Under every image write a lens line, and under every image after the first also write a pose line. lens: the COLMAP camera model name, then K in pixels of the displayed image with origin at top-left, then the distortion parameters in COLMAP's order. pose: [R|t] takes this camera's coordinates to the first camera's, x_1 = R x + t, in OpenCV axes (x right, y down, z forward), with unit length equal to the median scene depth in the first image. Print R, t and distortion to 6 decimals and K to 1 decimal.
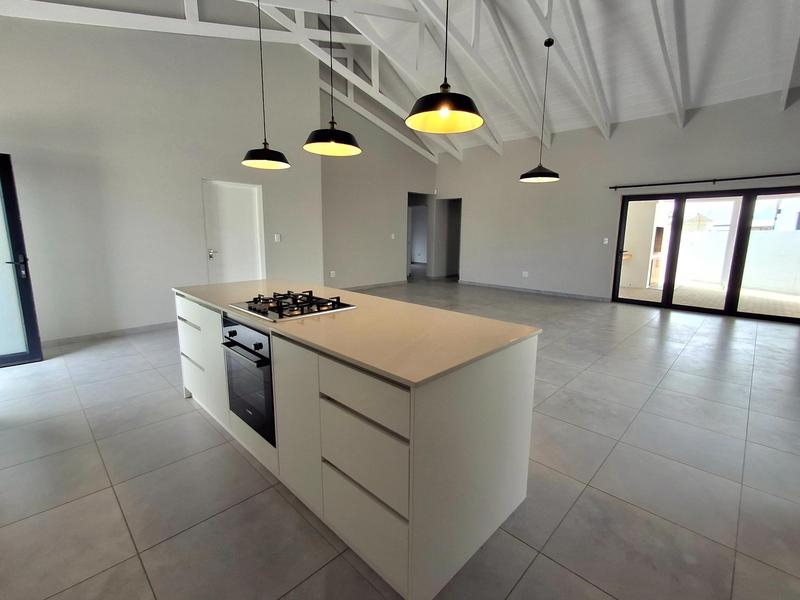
lens RADIAL K [[365.8, 0, 423.0], [0, 365.8, 297.2], [0, 0, 1]] dist [-0.005263, -0.001683]
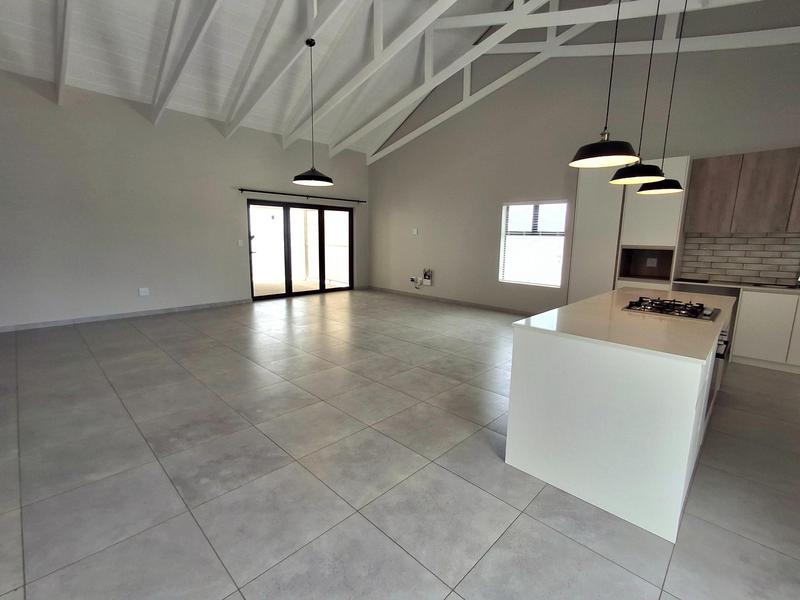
lens RADIAL K [[365.8, 0, 384.2], [0, 365.8, 299.0], [0, 0, 1]] dist [-0.005263, -0.001683]
pose [[0.043596, -0.181821, 0.982365, -0.510303], [0.159241, 0.971993, 0.172835, -0.121431], [-0.986277, 0.148898, 0.071328, 0.593684]]
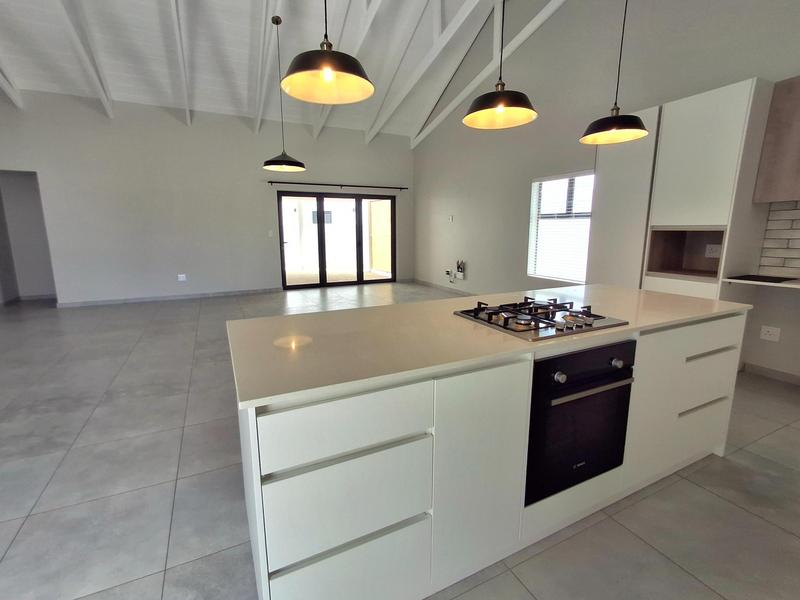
lens RADIAL K [[365.8, 0, 383.8], [0, 365.8, 301.1], [0, 0, 1]] dist [-0.005263, -0.001683]
pose [[0.364824, -0.196047, 0.910203, -0.384223], [0.171246, 0.975033, 0.141372, -0.062161], [-0.915193, 0.104293, 0.389288, 0.334823]]
